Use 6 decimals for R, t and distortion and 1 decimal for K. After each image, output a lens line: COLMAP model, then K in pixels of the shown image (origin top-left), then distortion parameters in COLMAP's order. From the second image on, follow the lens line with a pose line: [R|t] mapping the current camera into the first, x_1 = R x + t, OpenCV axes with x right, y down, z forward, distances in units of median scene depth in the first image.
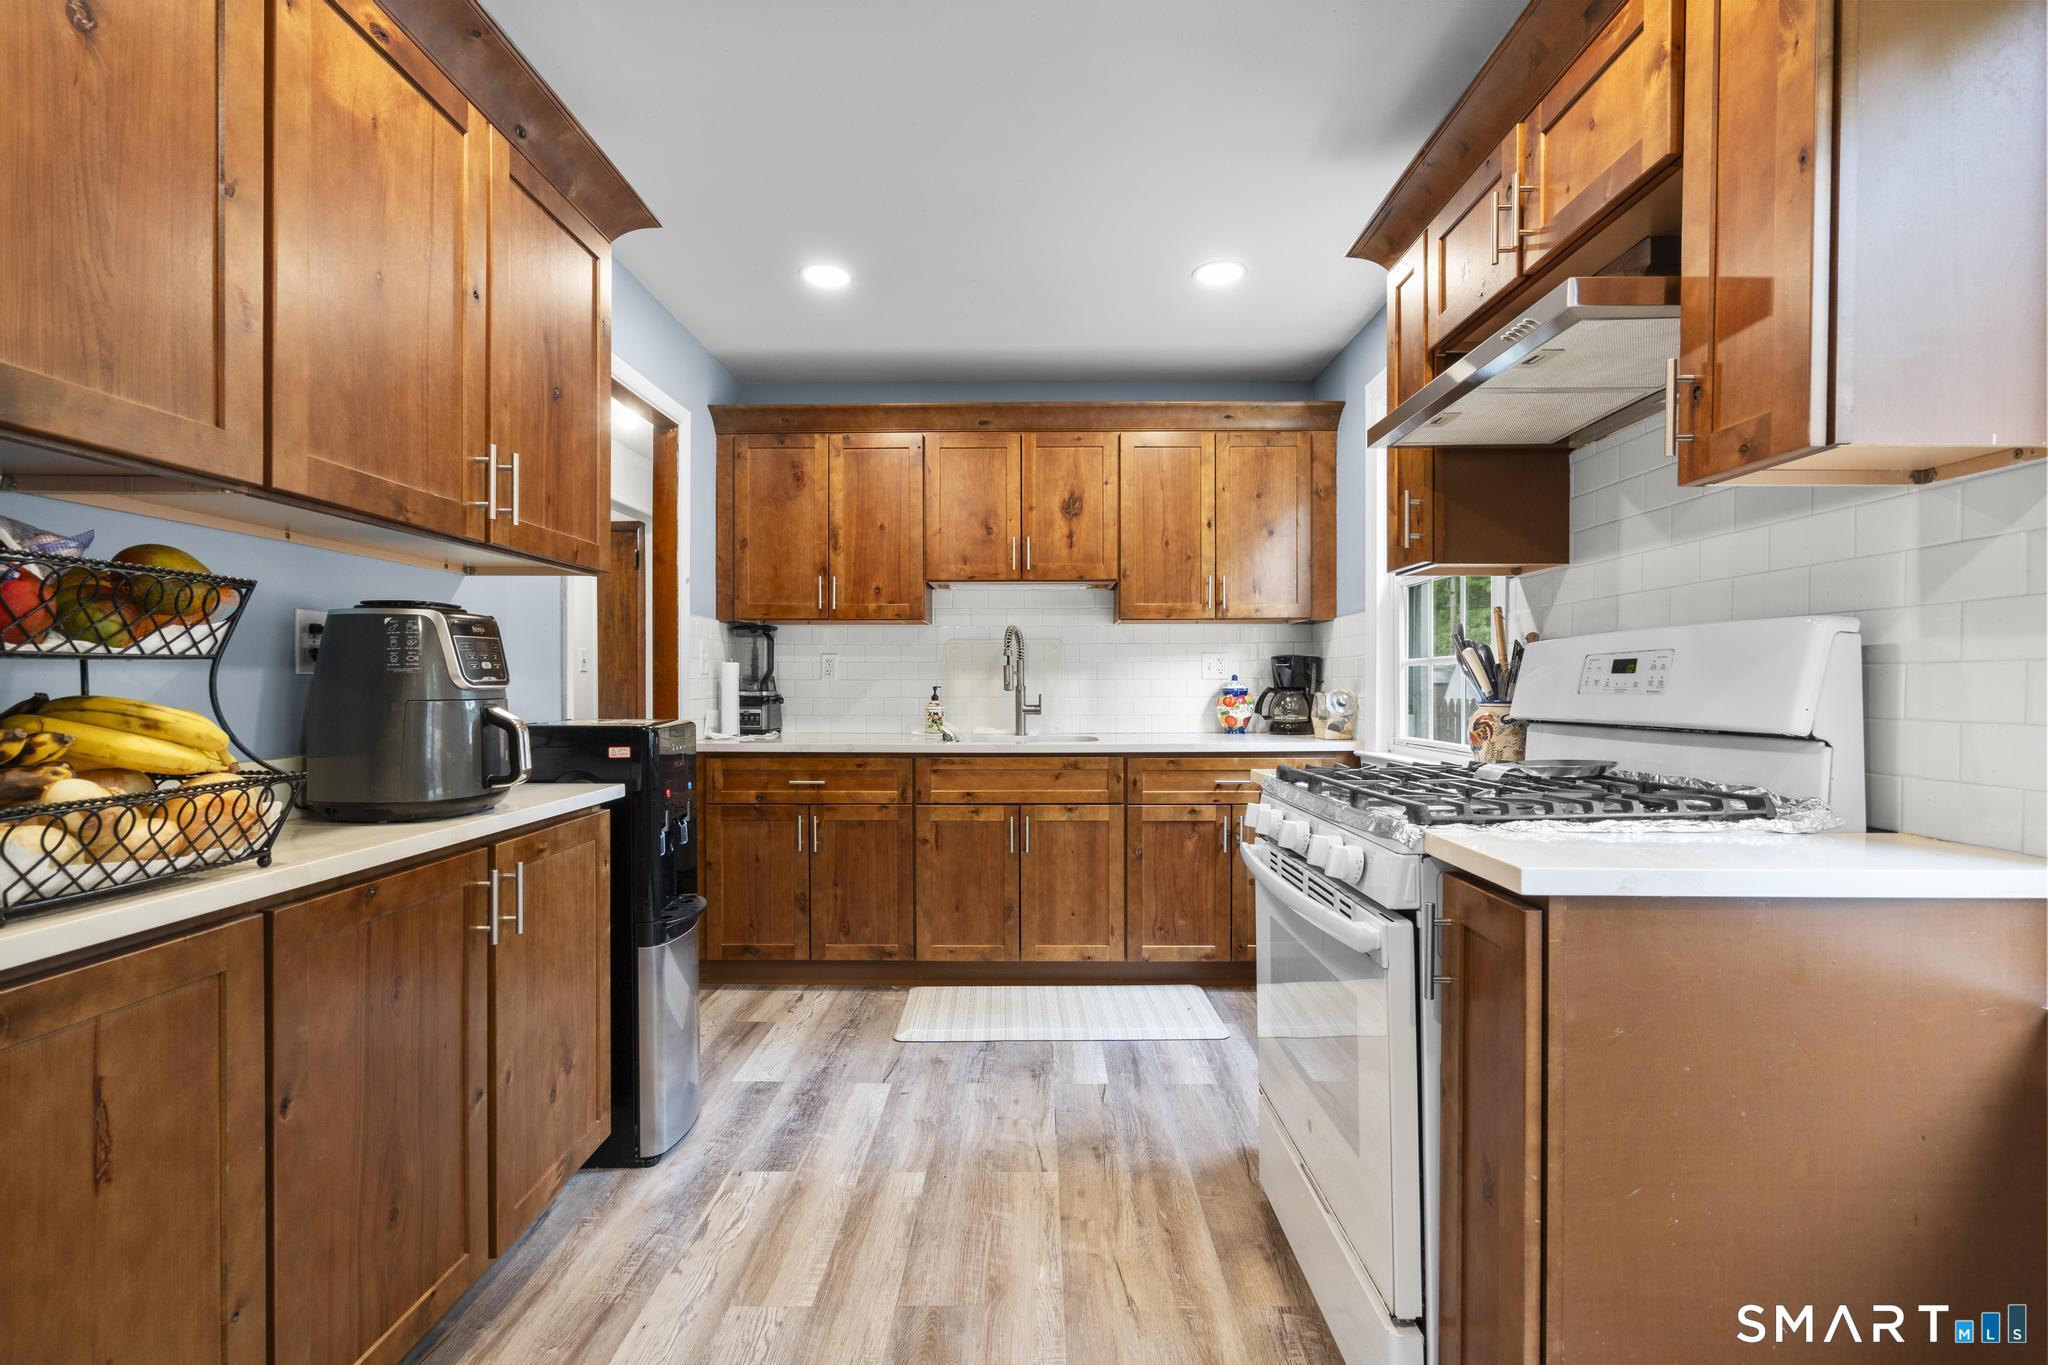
lens RADIAL K [[917.9, 0, 1025.2], [0, 917.9, 687.1], [0, 0, 1]] dist [-0.003266, 0.003825]
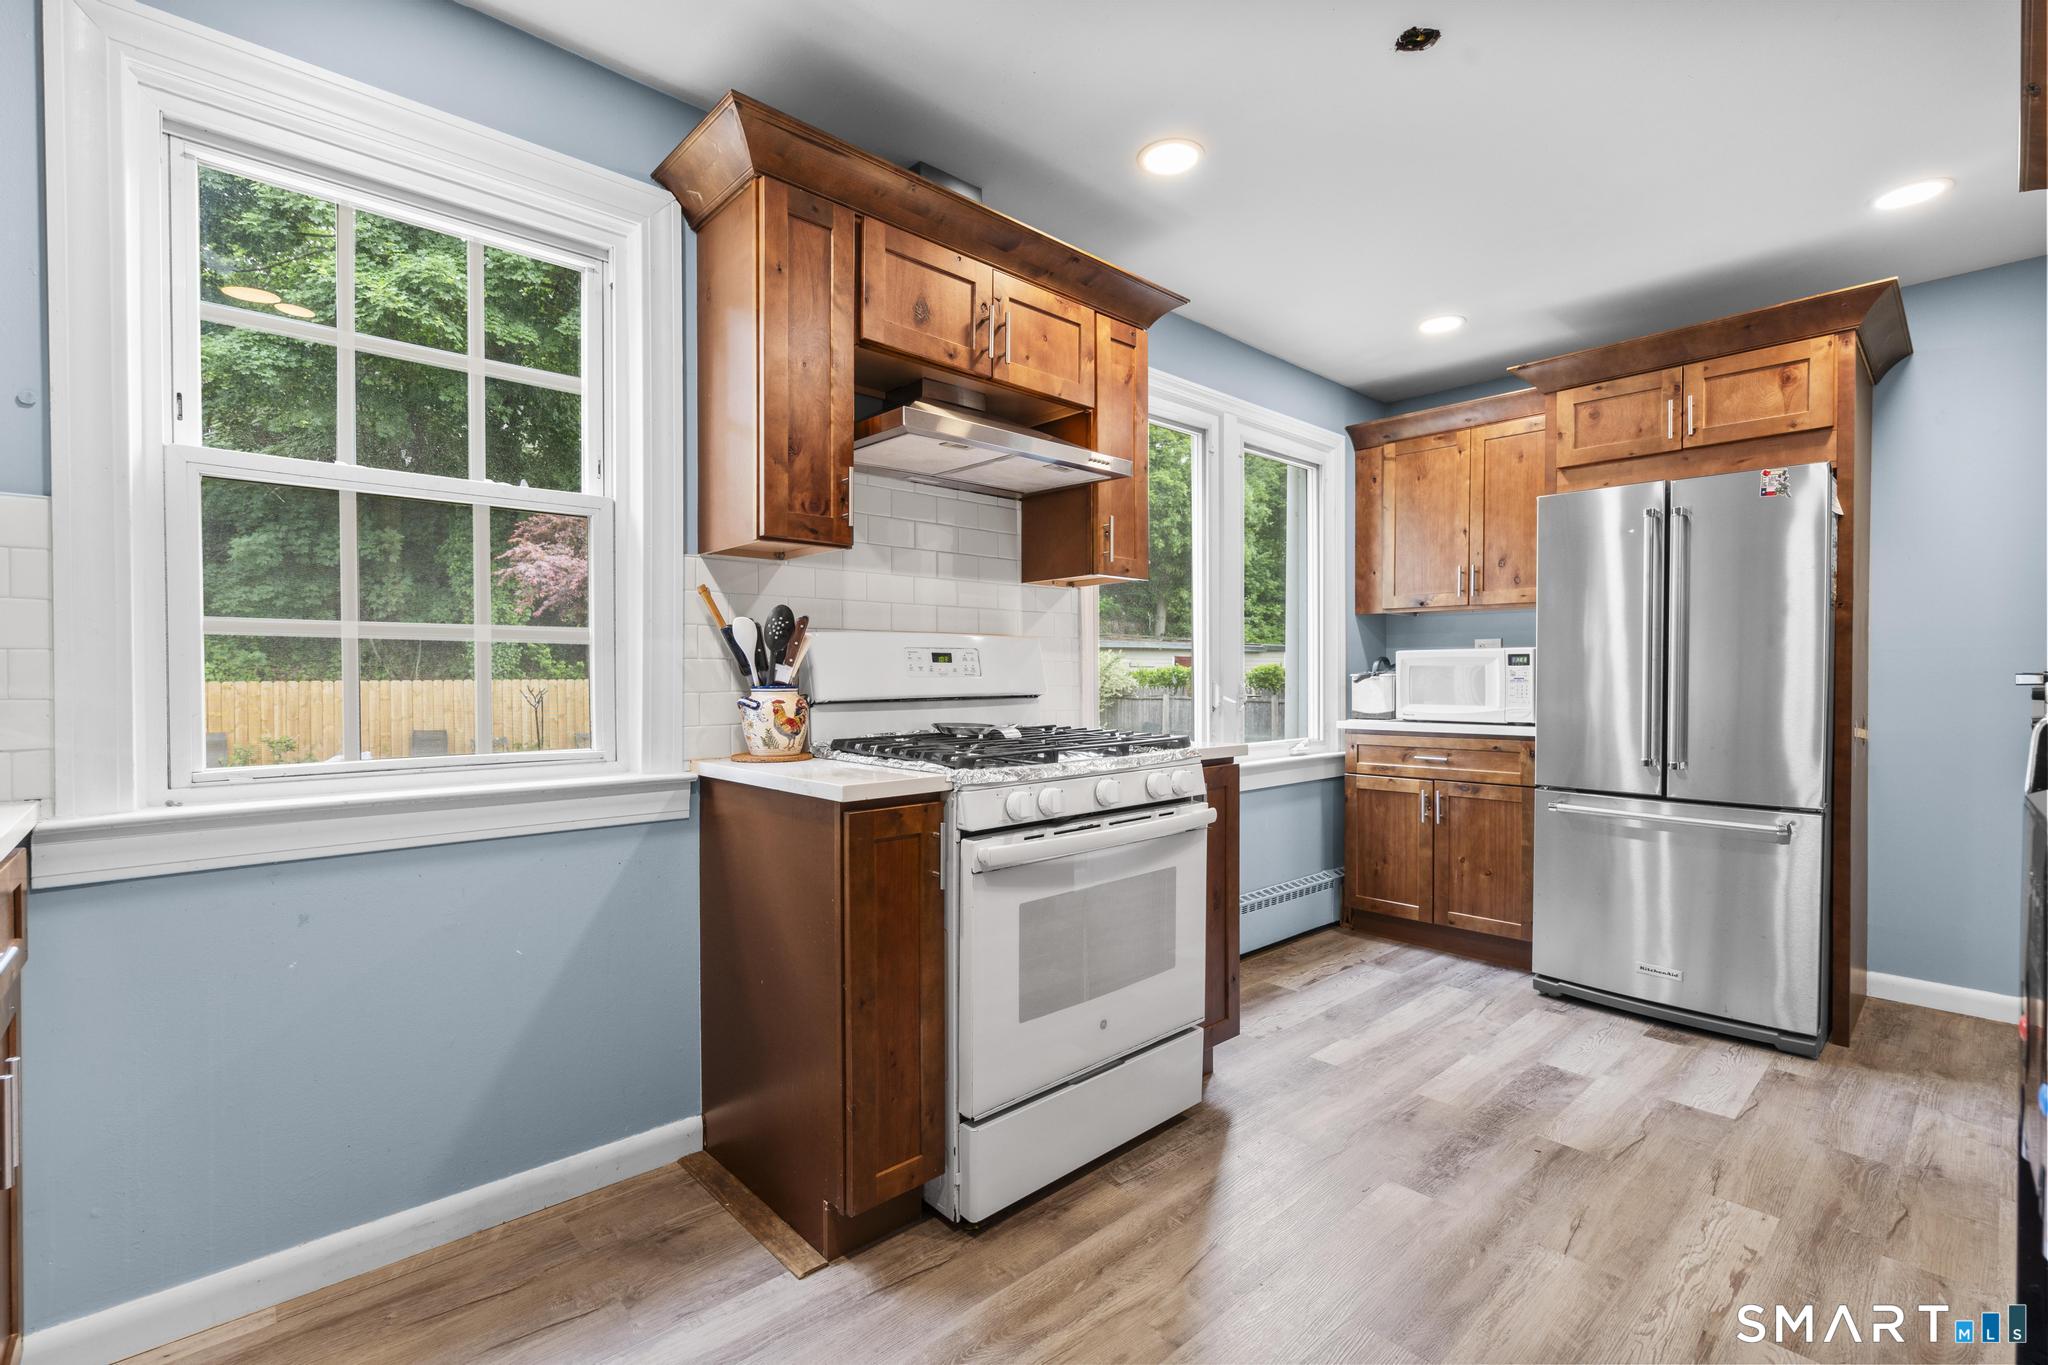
lens RADIAL K [[917.9, 0, 1030.8], [0, 917.9, 686.3], [0, 0, 1]] dist [-0.003266, 0.003825]
pose [[-0.692170, -0.007358, 0.721697, -0.292673], [0.000768, 0.999940, 0.010931, 0.004294], [-0.721734, 0.008121, -0.692123, 1.097890]]
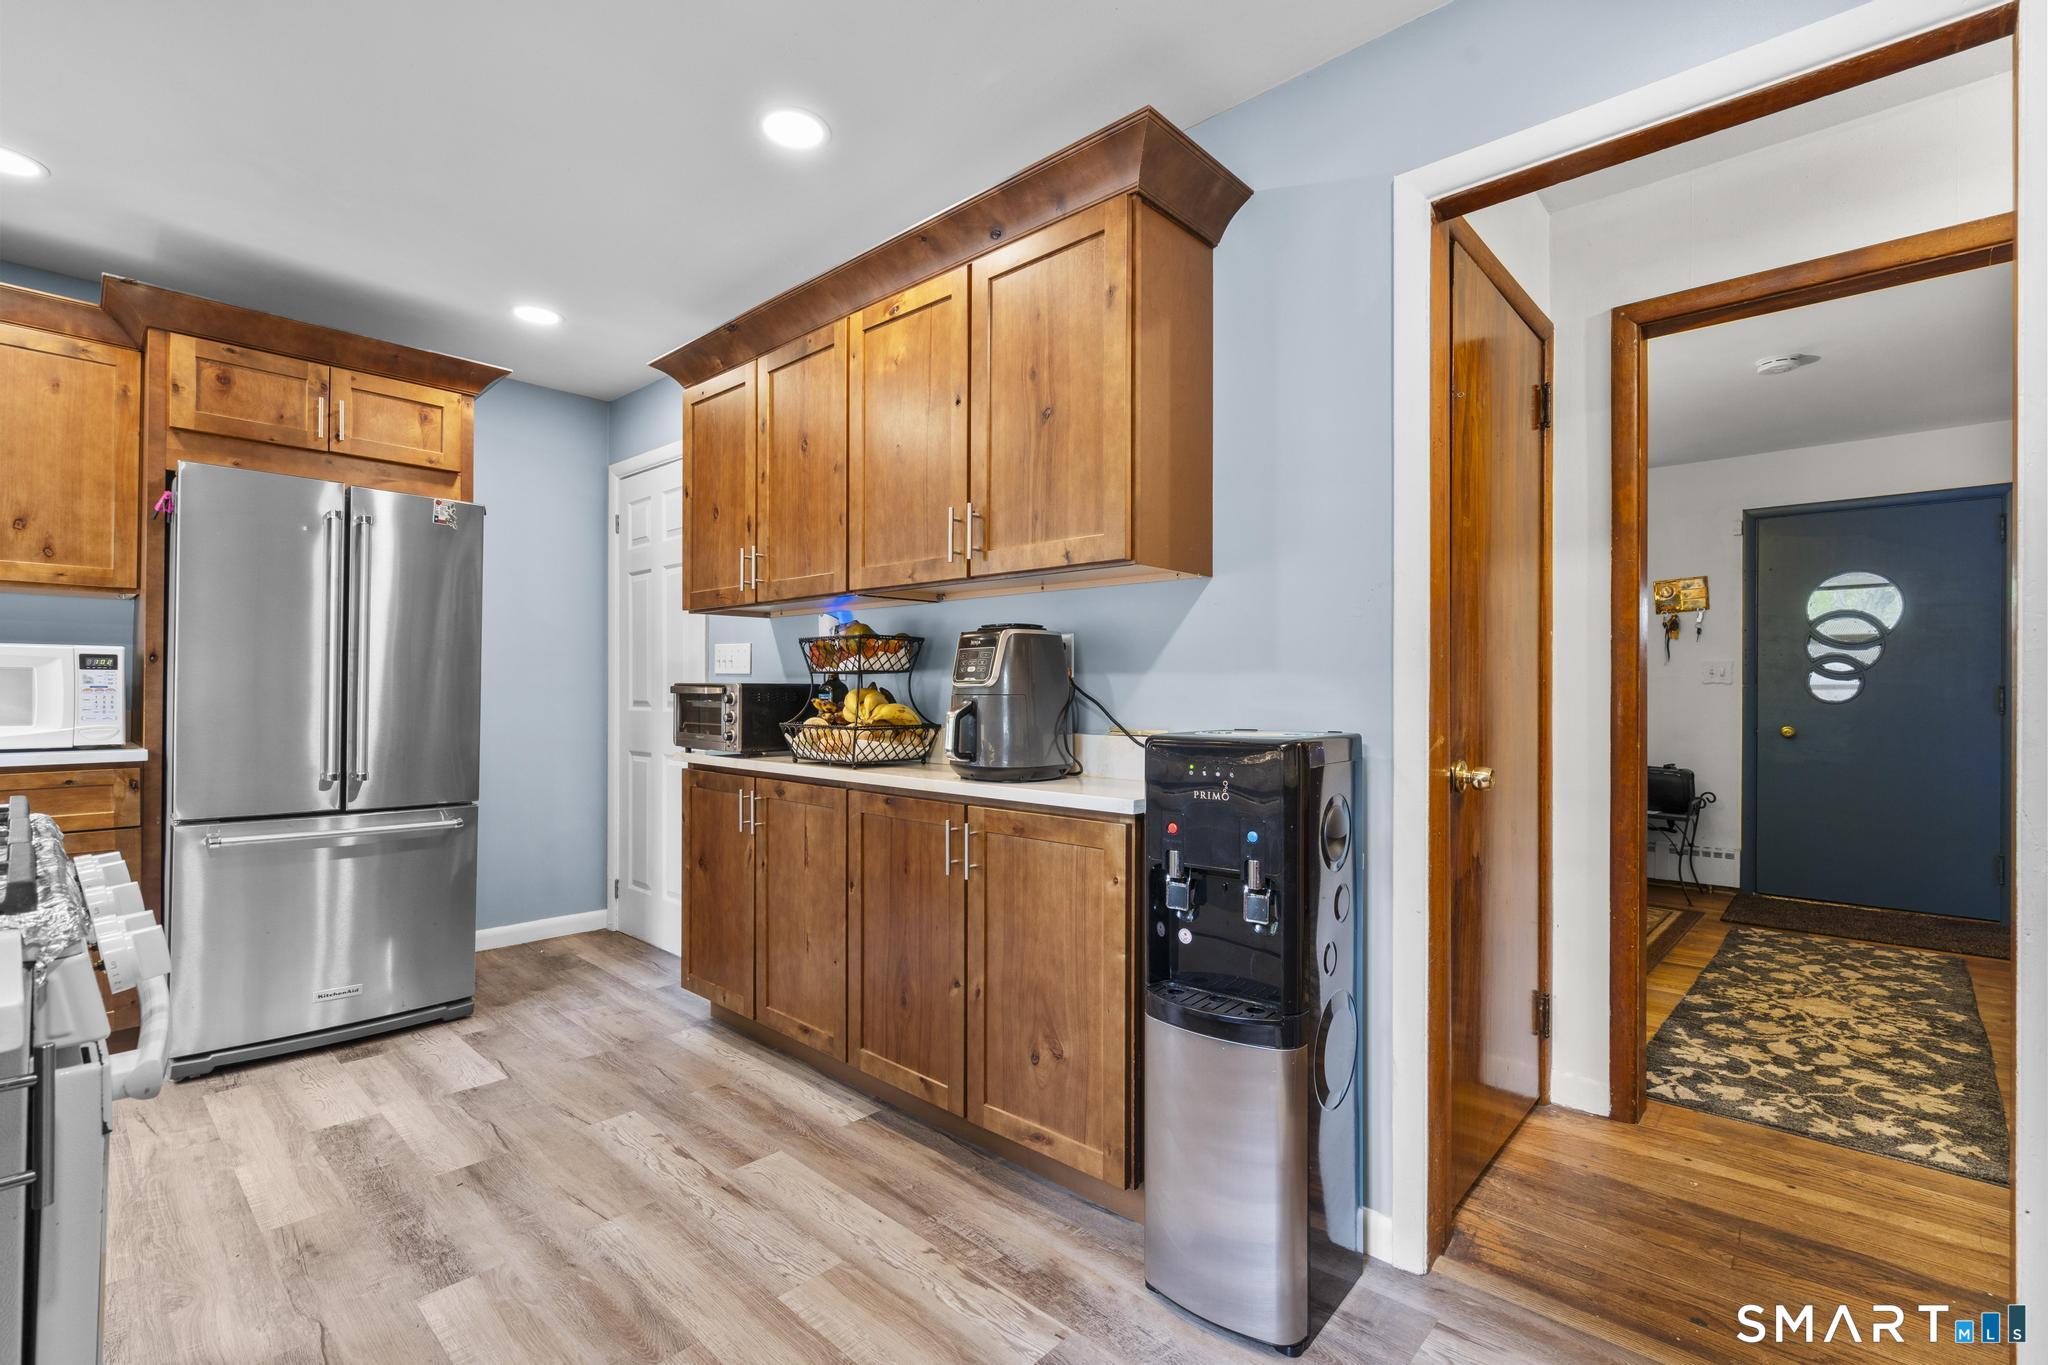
lens RADIAL K [[917.9, 0, 1016.6], [0, 917.9, 686.9], [0, 0, 1]] dist [-0.003266, 0.003825]
pose [[-0.671257, -0.007221, -0.741189, 0.197629], [-0.007048, 0.999970, -0.003359, 0.004478], [0.741191, 0.002969, -0.671288, 1.083015]]
